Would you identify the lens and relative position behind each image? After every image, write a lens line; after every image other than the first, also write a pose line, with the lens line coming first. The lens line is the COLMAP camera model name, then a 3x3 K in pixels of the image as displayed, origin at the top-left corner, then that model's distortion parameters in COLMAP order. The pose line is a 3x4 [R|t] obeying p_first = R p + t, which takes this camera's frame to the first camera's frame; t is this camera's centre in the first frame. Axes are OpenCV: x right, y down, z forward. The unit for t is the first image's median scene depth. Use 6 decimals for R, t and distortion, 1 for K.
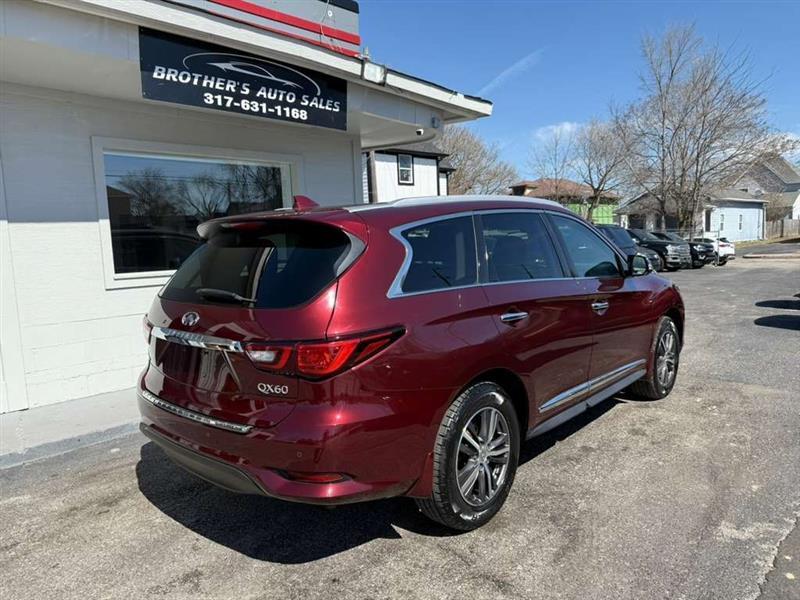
lens RADIAL K [[563.8, 0, 395.5], [0, 563.8, 303.0], [0, 0, 1]] dist [0.008540, -0.022197]
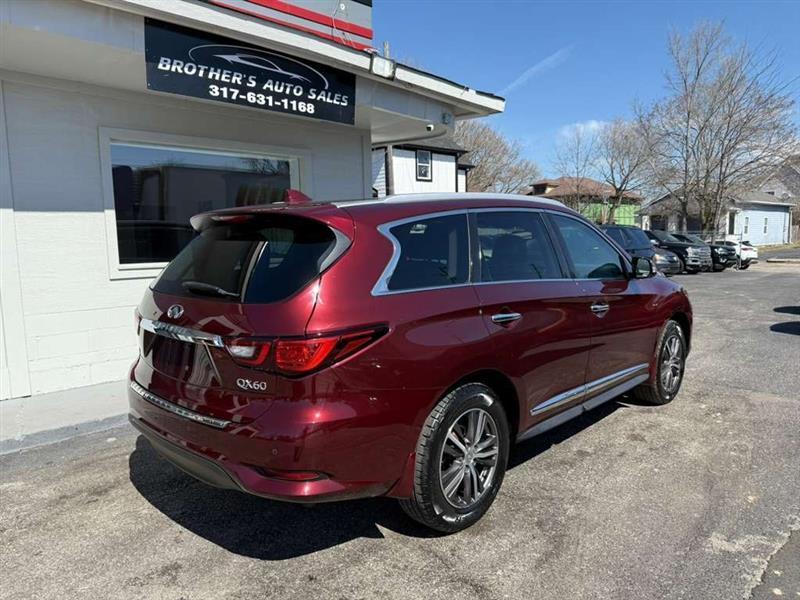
lens RADIAL K [[563.8, 0, 398.8], [0, 563.8, 304.3], [0, 0, 1]] dist [0.008540, -0.022197]
pose [[0.999363, 0.024315, -0.026135, 0.028969], [-0.024073, 0.999665, 0.009533, -0.002007], [0.026358, -0.008897, 0.999613, 0.007722]]
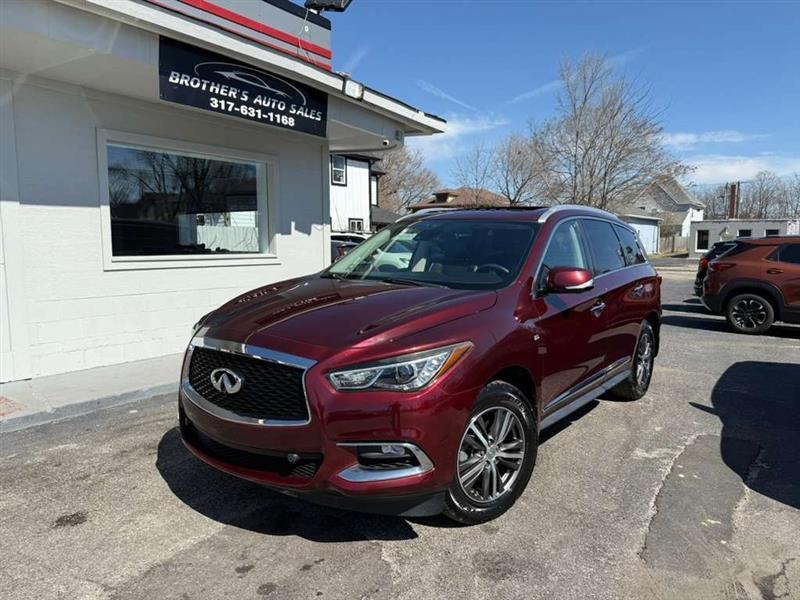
lens RADIAL K [[563.8, 0, 401.8], [0, 563.8, 305.7], [0, 0, 1]] dist [0.008540, -0.022197]
pose [[0.987452, 0.026253, 0.155722, -0.121551], [-0.026530, 0.999648, -0.000305, 0.029470], [-0.155675, -0.003830, 0.987801, -0.158782]]
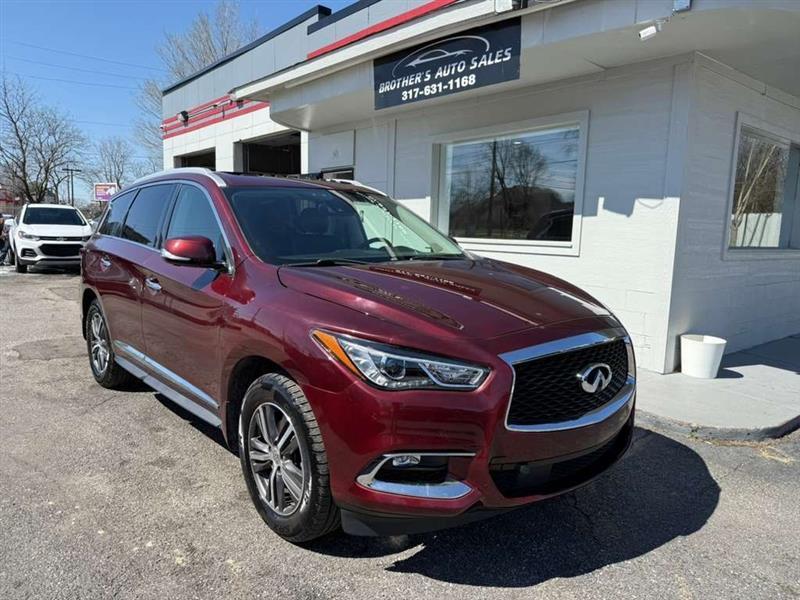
lens RADIAL K [[563.8, 0, 403.4], [0, 563.8, 305.1], [0, 0, 1]] dist [0.008540, -0.022197]
pose [[-0.103637, 0.174672, -0.979157, 0.916112], [-0.126522, 0.974146, 0.187169, -0.140415], [0.986535, 0.143282, -0.078857, 1.108942]]
